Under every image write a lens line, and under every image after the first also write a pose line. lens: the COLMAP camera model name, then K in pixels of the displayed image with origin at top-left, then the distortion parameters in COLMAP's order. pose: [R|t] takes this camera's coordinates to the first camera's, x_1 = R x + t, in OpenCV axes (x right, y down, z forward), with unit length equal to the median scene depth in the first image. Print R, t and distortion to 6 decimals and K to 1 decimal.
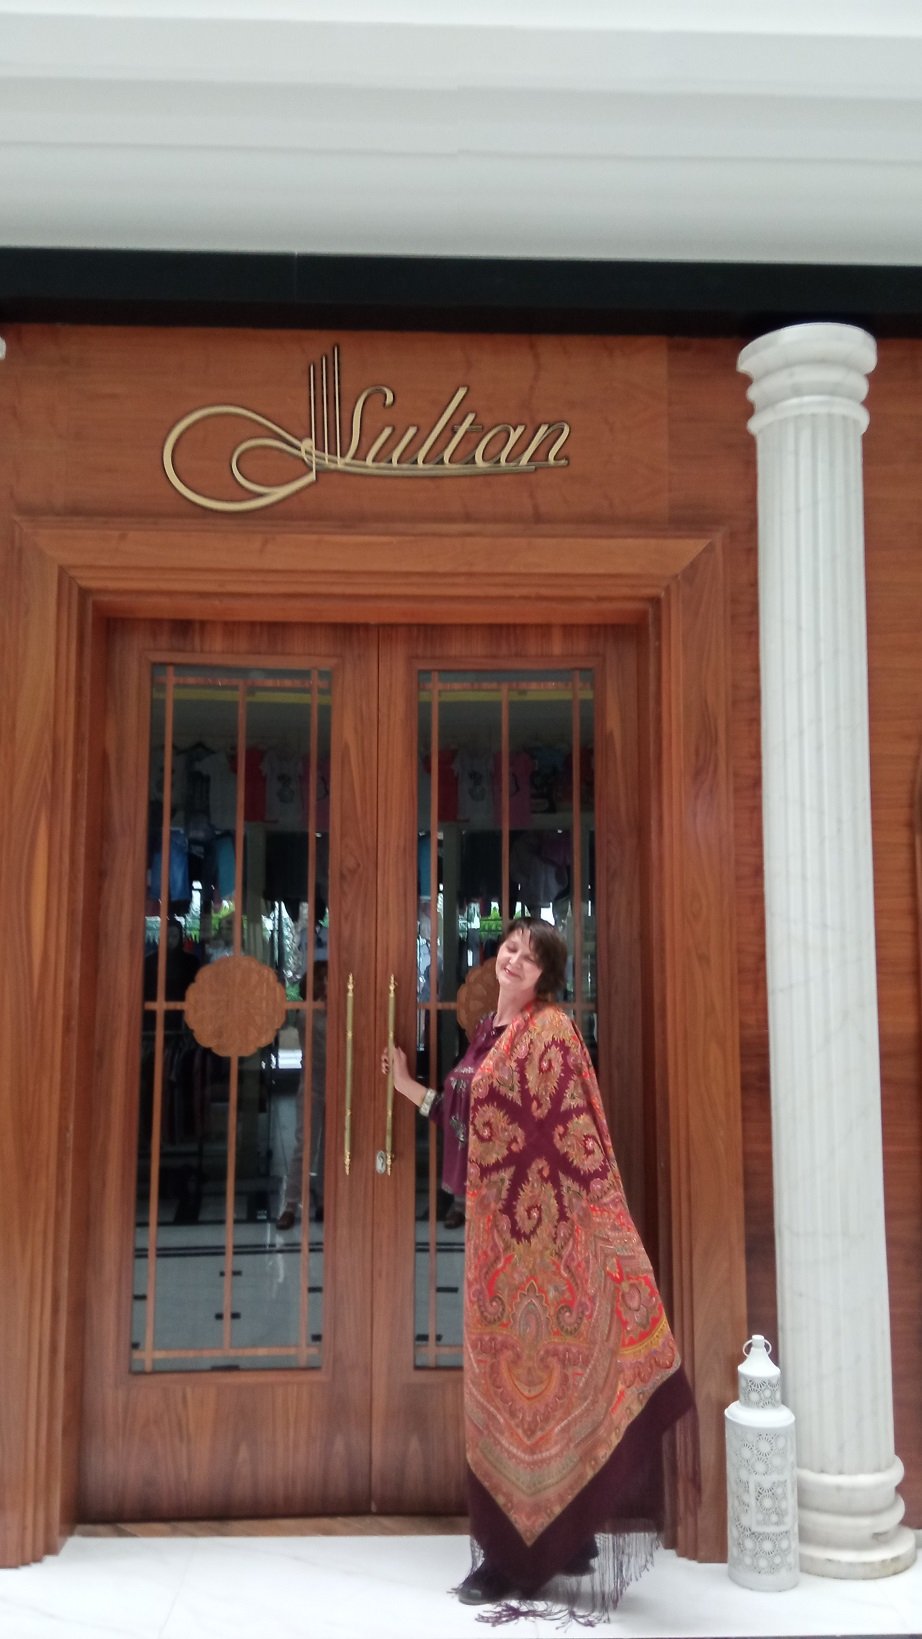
lens RADIAL K [[1310.9, 0, 462.4], [0, 1310.9, 839.9], [0, 0, 1]] dist [0.076117, -0.162108]
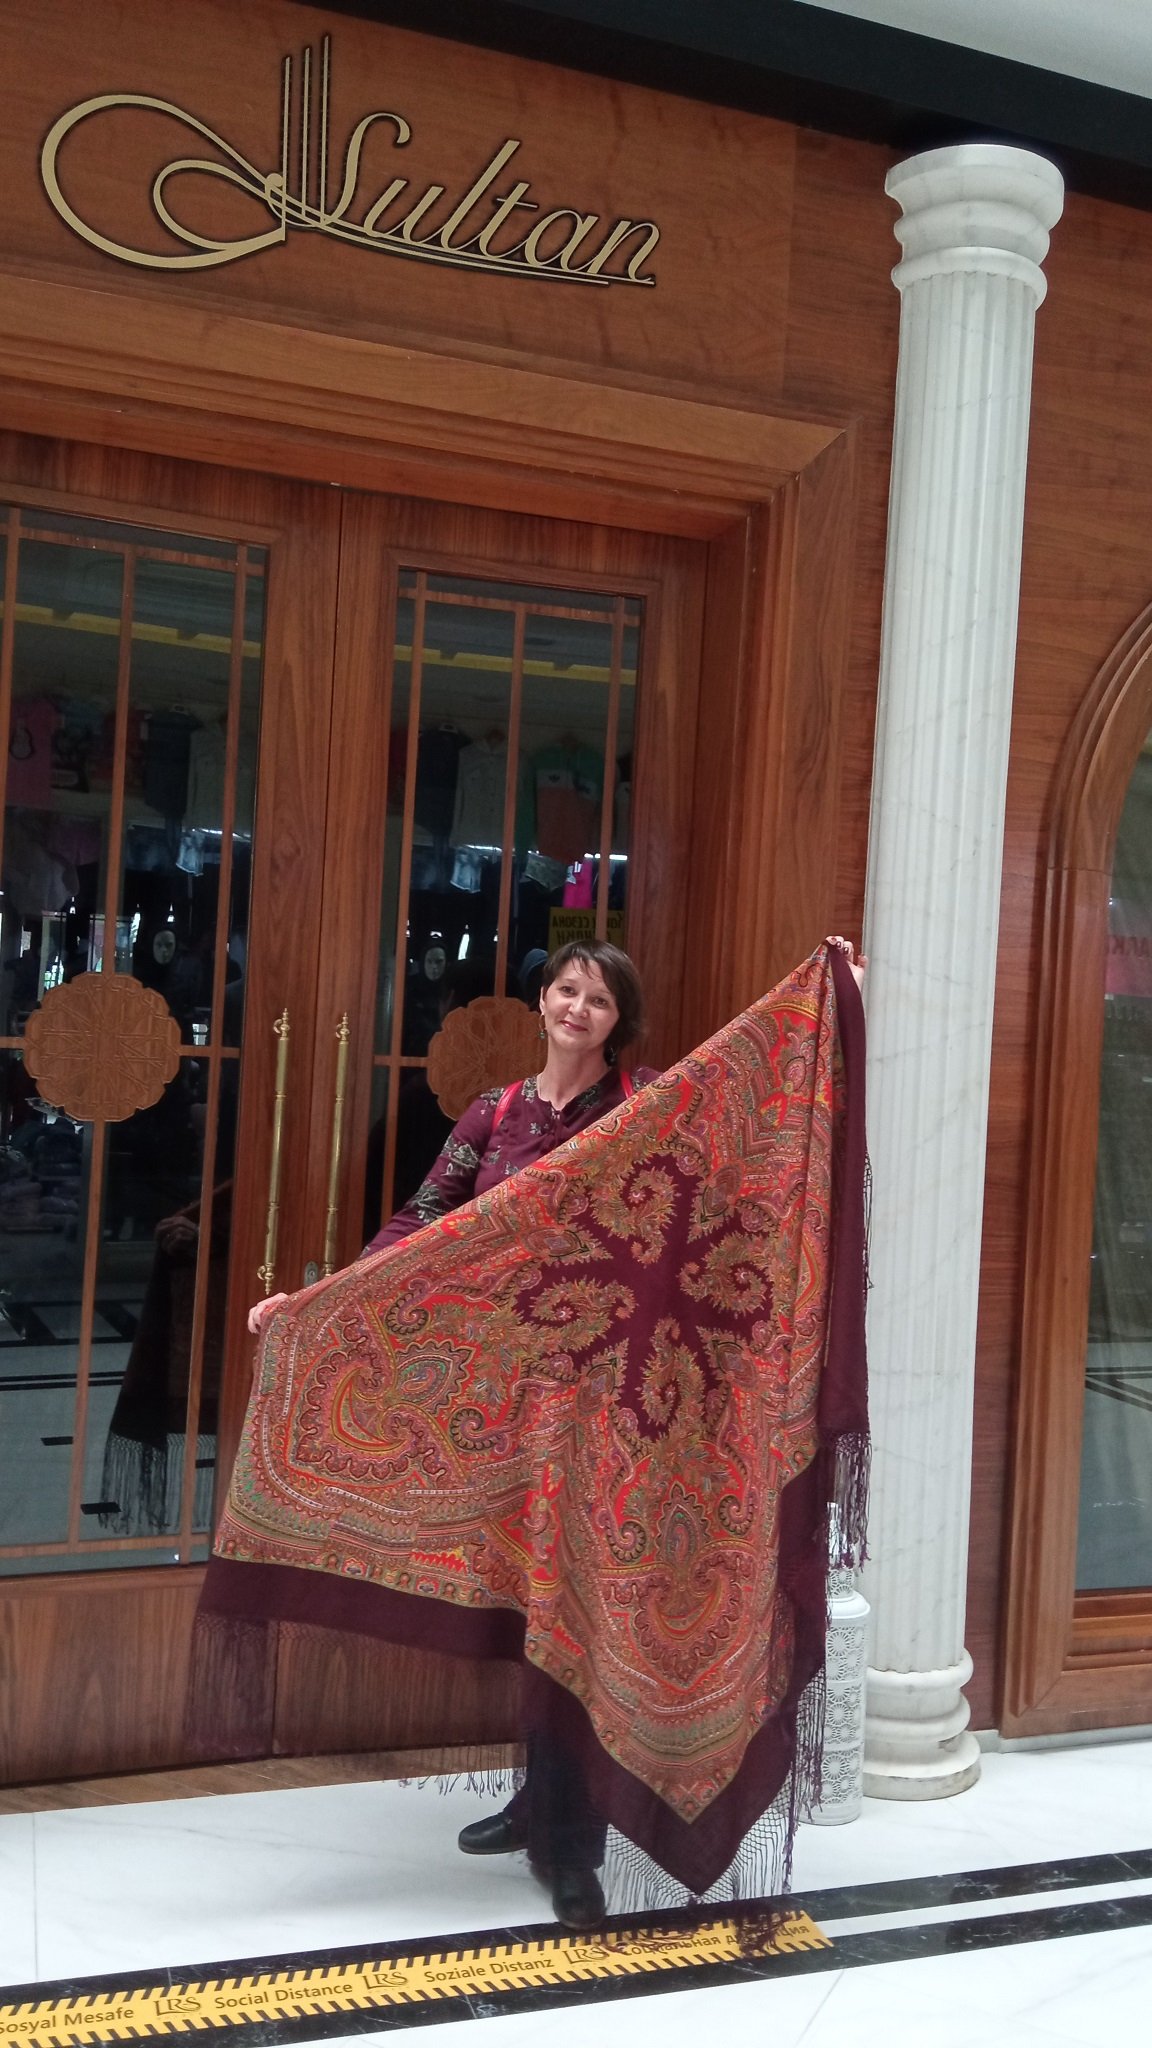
lens RADIAL K [[1638.0, 0, 577.8], [0, 1638.0, 1049.5], [0, 0, 1]] dist [0.076117, -0.162108]
pose [[0.957267, 0.046340, 0.285469, -0.186086], [-0.077462, 0.992097, 0.098706, 0.027638], [-0.278639, -0.116601, 0.953291, 0.145523]]
